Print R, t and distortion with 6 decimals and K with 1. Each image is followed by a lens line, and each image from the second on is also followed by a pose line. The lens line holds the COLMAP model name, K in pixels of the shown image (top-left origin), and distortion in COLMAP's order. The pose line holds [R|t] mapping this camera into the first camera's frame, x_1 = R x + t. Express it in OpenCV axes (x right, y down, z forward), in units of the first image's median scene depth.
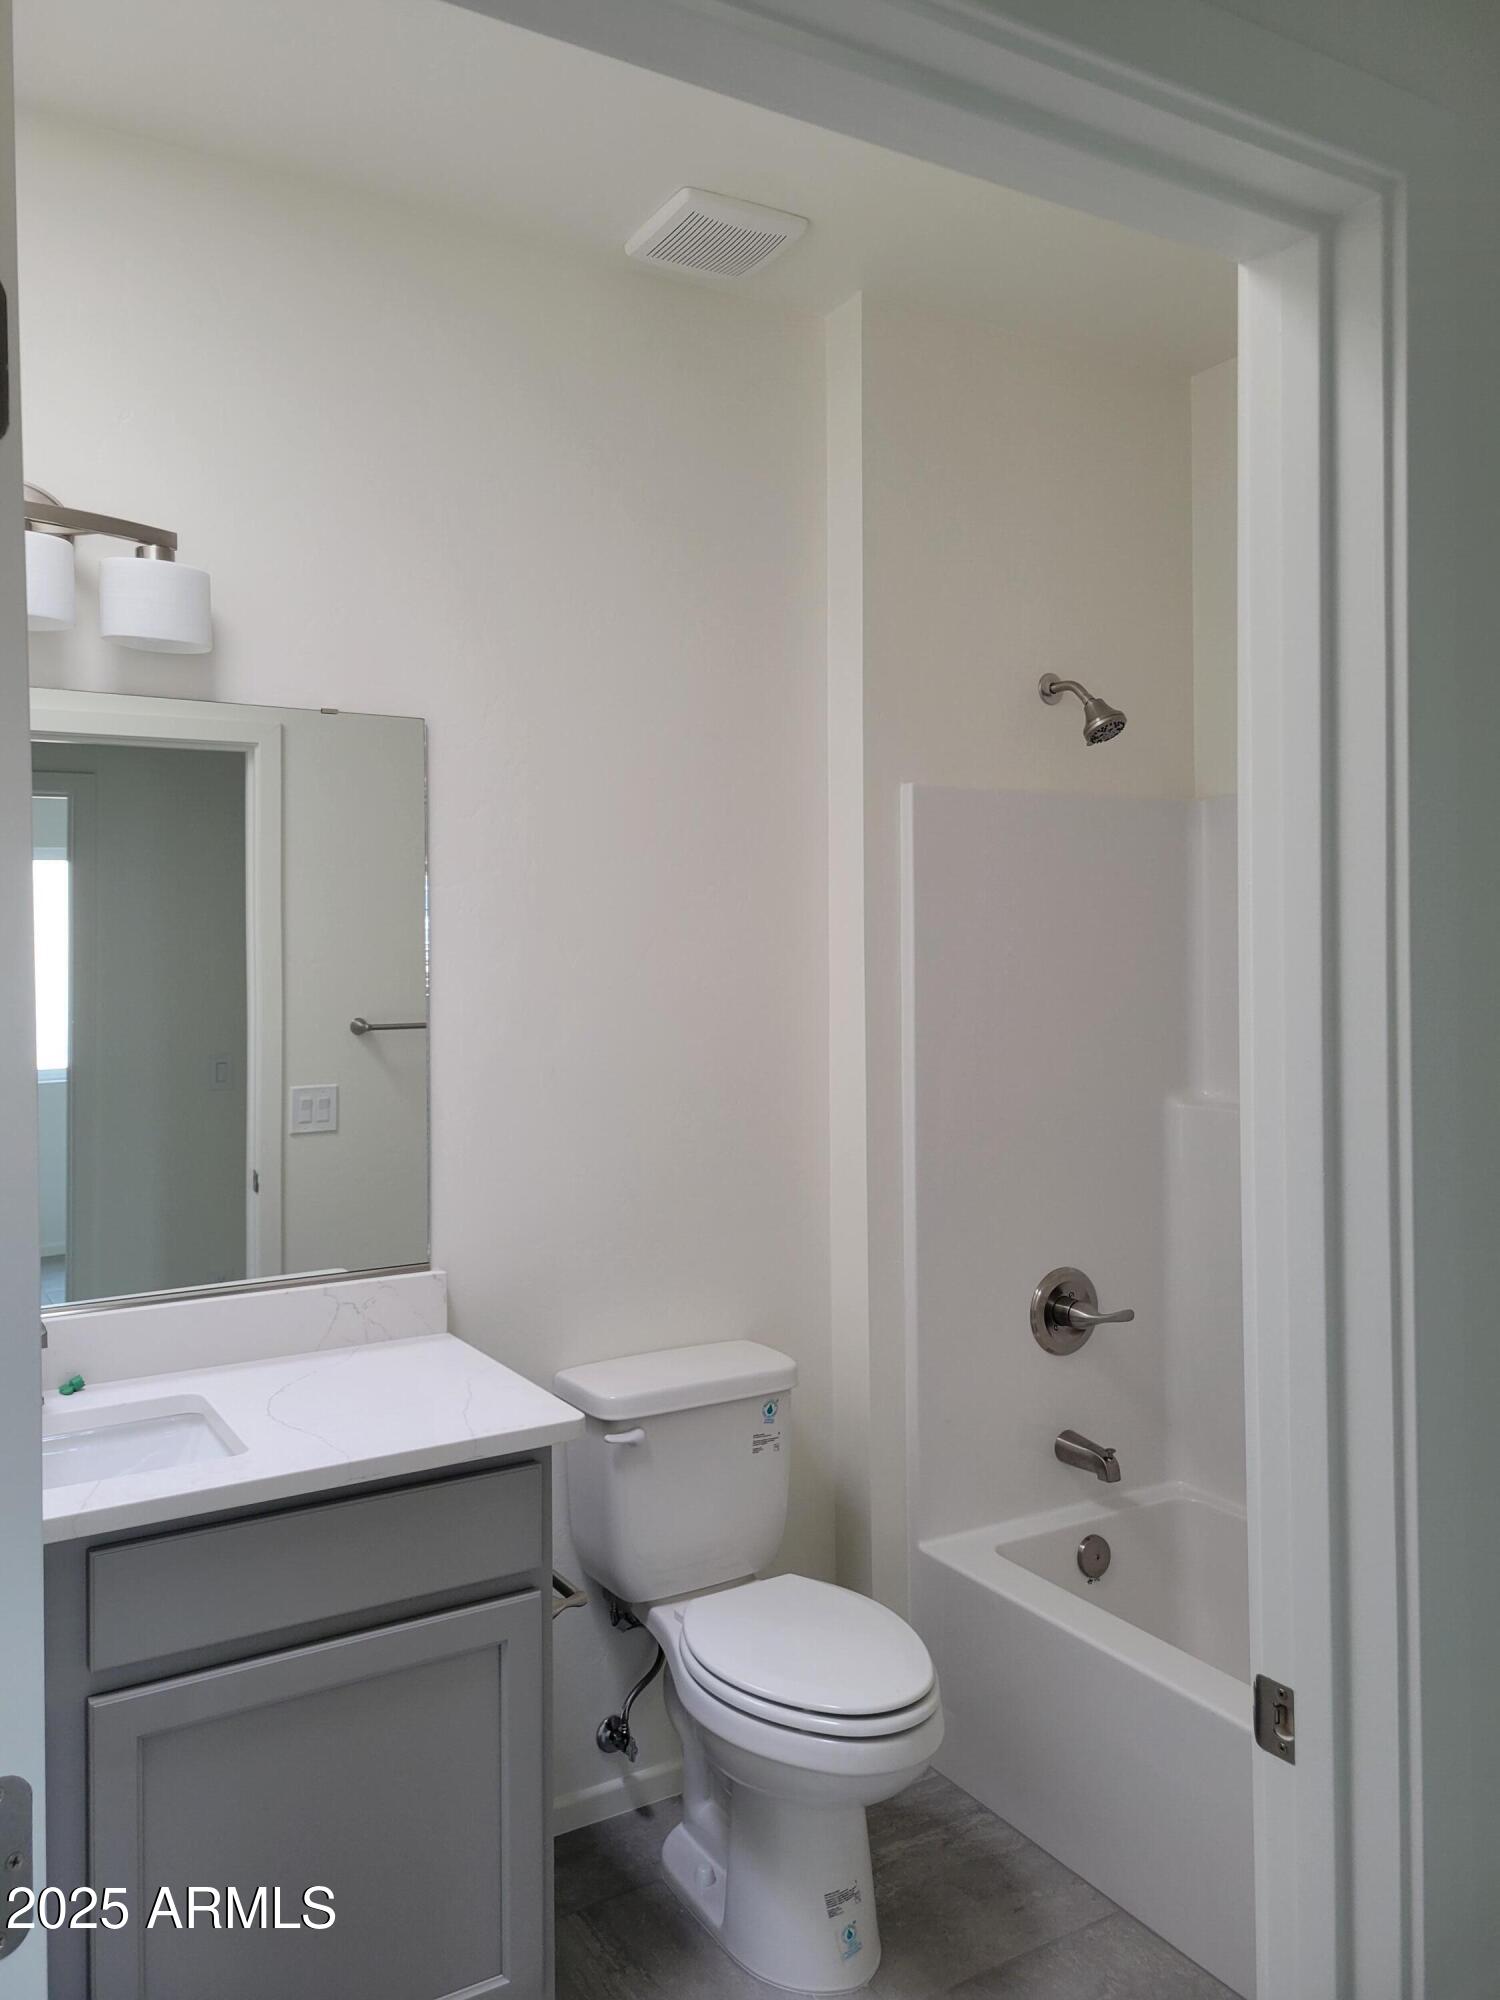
lens RADIAL K [[1496.3, 0, 750.0], [0, 1496.3, 1000.0], [0, 0, 1]] dist [-0.000560, -0.001189]
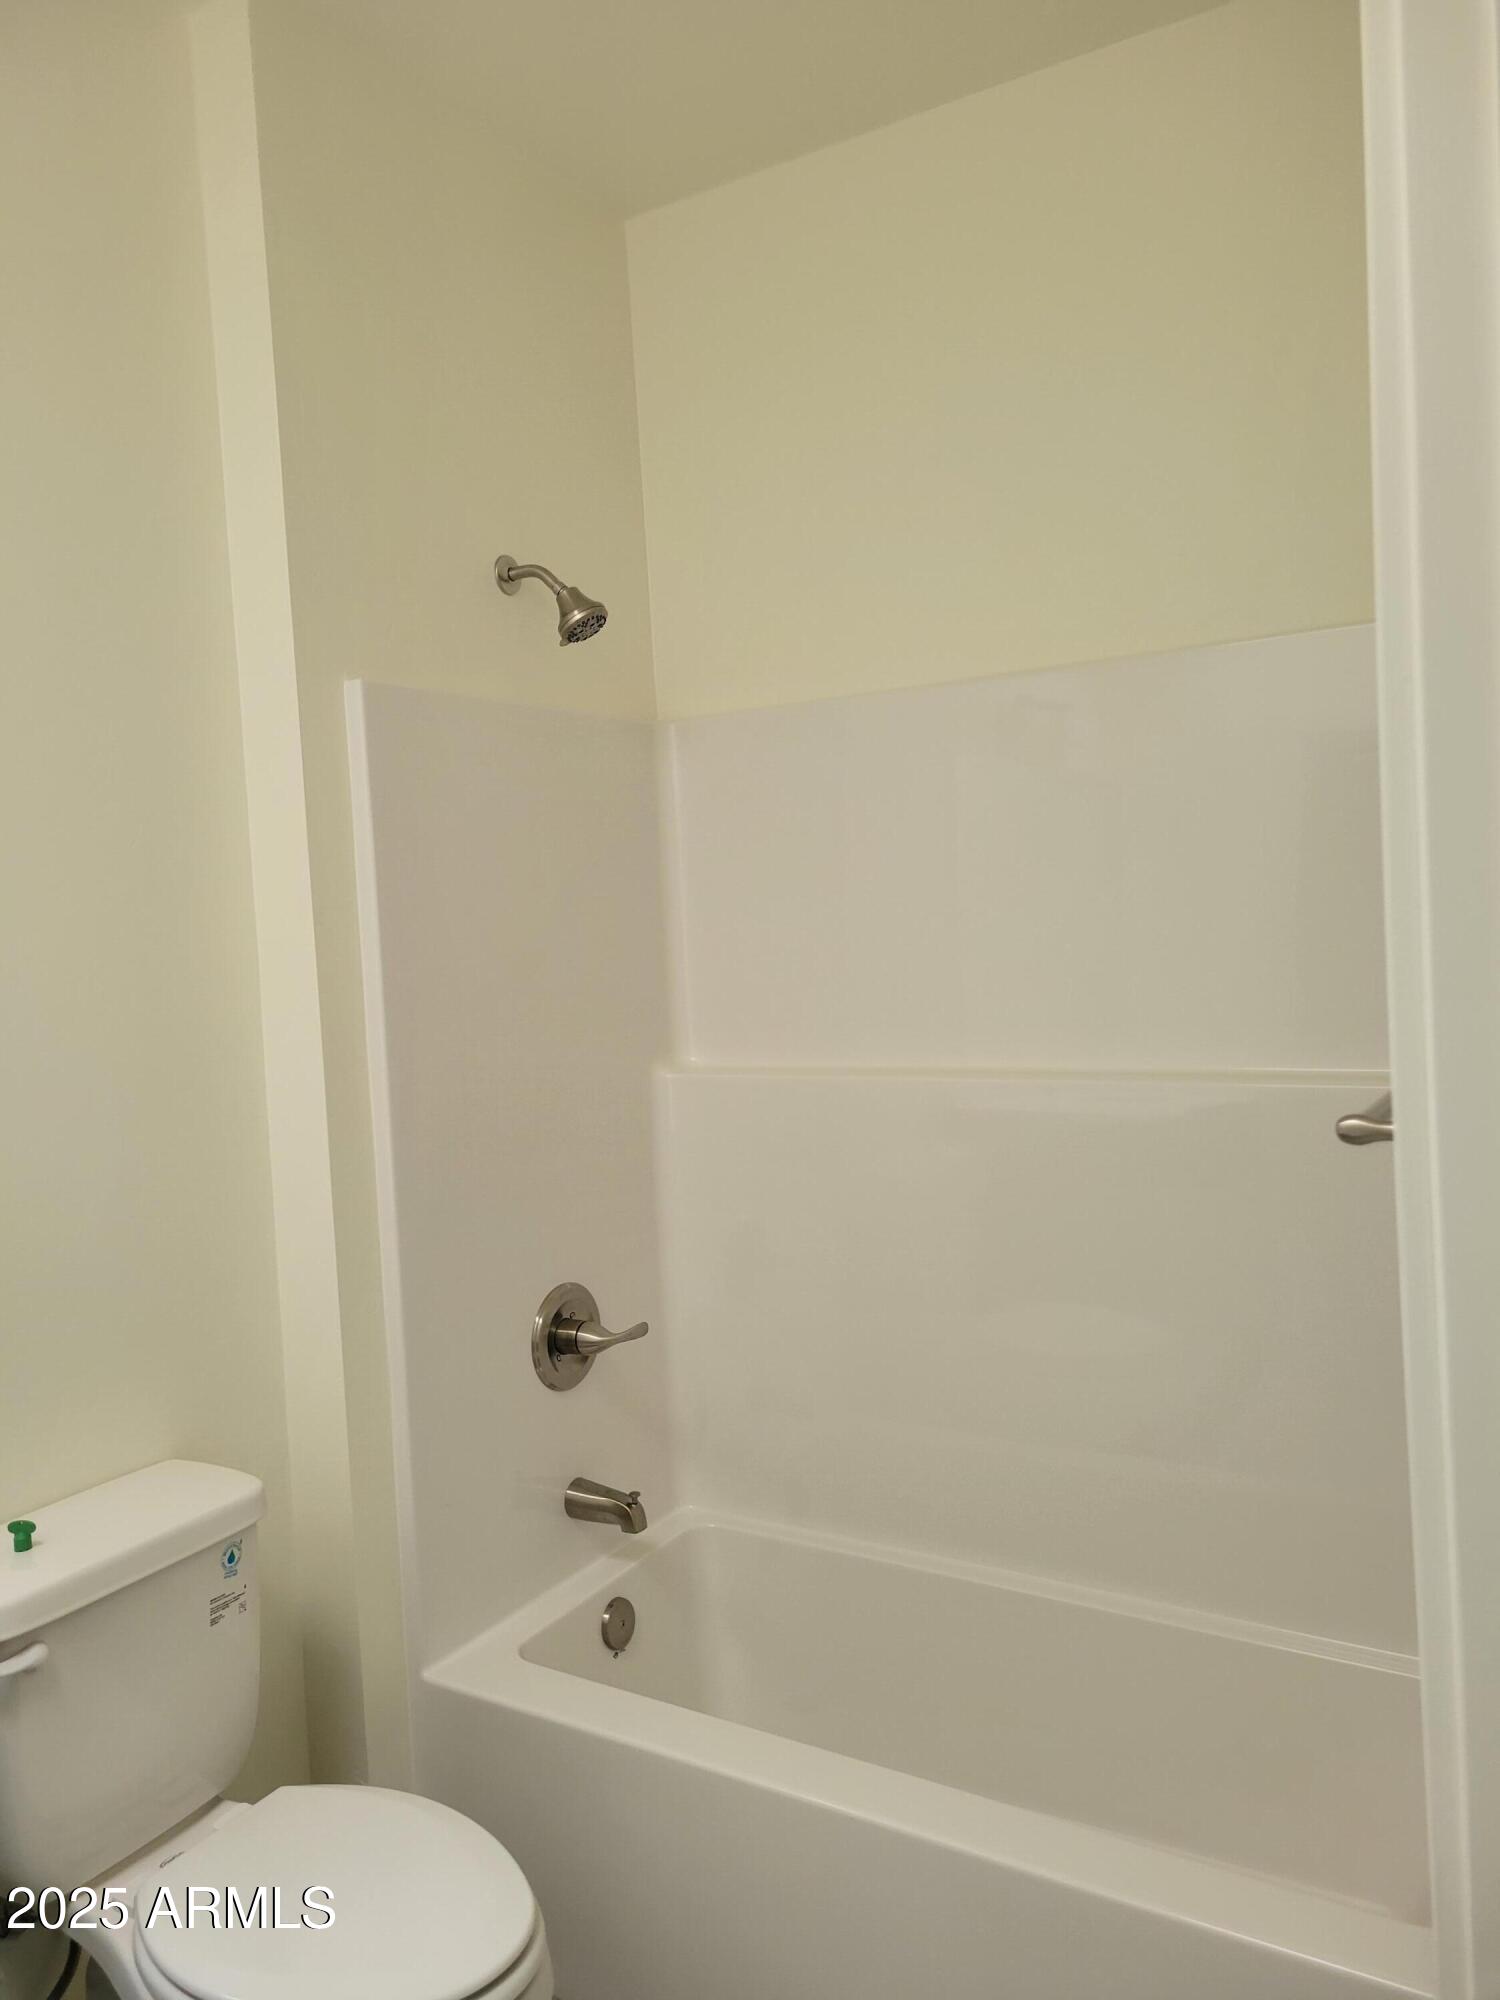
lens RADIAL K [[1501.0, 0, 750.0], [0, 1501.0, 1000.0], [0, 0, 1]] dist [0.048076, -0.035645]
pose [[0.890090, -0.064089, 0.451256, -0.064490], [0.056604, 0.997943, 0.030082, 0.003520], [-0.452256, -0.001233, 0.891887, 0.219256]]
